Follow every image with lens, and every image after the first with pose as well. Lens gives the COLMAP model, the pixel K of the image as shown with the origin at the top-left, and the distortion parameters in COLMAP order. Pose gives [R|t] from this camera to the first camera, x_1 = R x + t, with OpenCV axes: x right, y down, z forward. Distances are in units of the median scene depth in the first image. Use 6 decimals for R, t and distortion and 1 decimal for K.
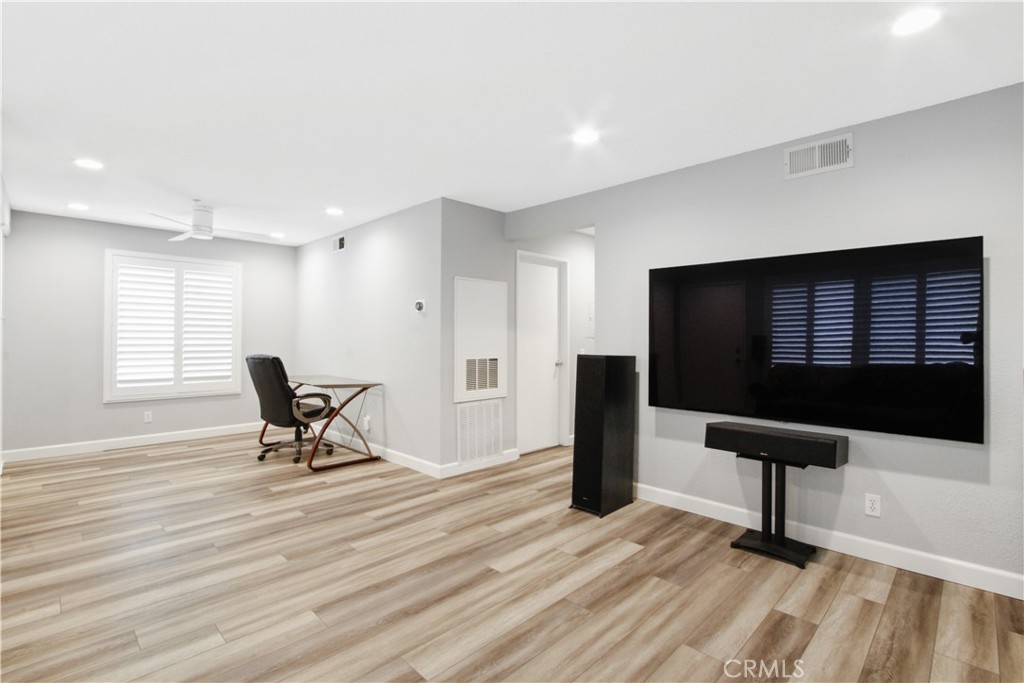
lens RADIAL K [[473.2, 0, 500.8], [0, 473.2, 335.4], [0, 0, 1]] dist [-0.004425, -0.000730]
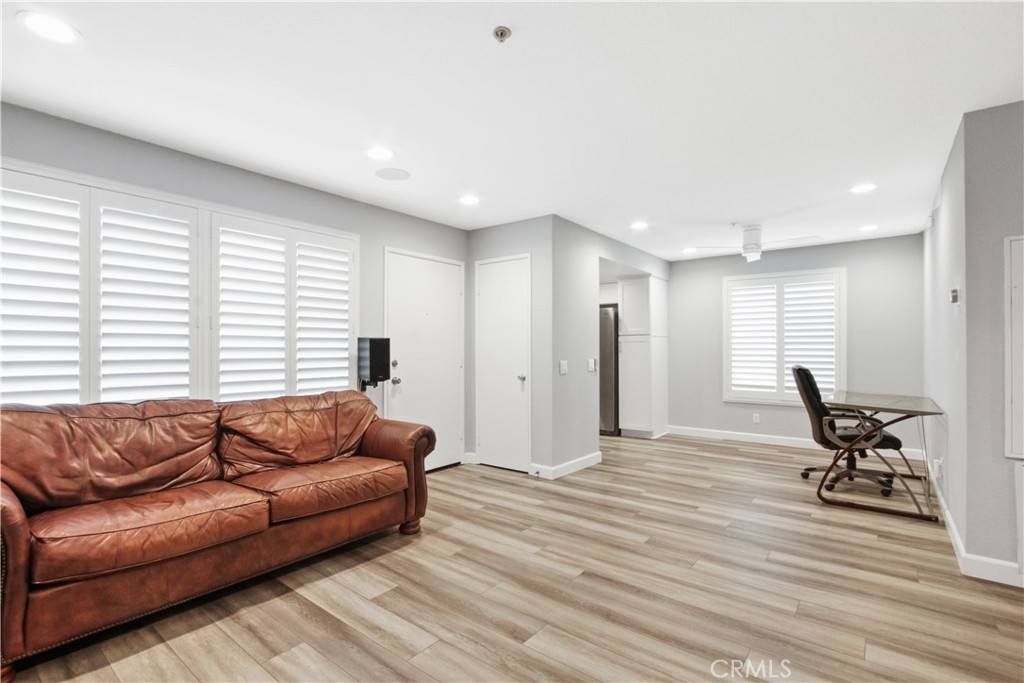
lens RADIAL K [[477.4, 0, 513.4], [0, 477.4, 348.6], [0, 0, 1]] dist [-0.003253, -0.000471]
pose [[0.134922, -0.007901, -0.990825, 0.556838], [0.003887, 0.999965, -0.007445, 0.018937], [0.990849, -0.002847, 0.134948, 0.471646]]
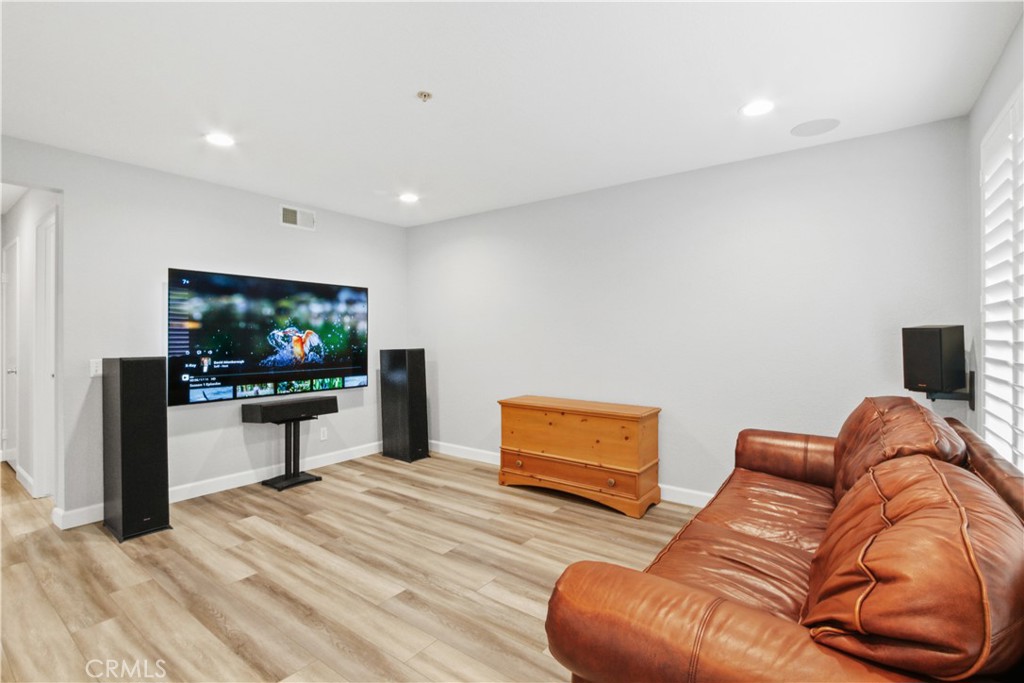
lens RADIAL K [[473.2, 0, 500.8], [0, 473.2, 335.4], [0, 0, 1]] dist [-0.004425, -0.000730]
pose [[-0.137596, -0.001437, 0.990487, -0.878323], [-0.000852, 0.999999, 0.001333, -0.000070], [-0.990488, -0.000660, -0.137597, 0.524783]]
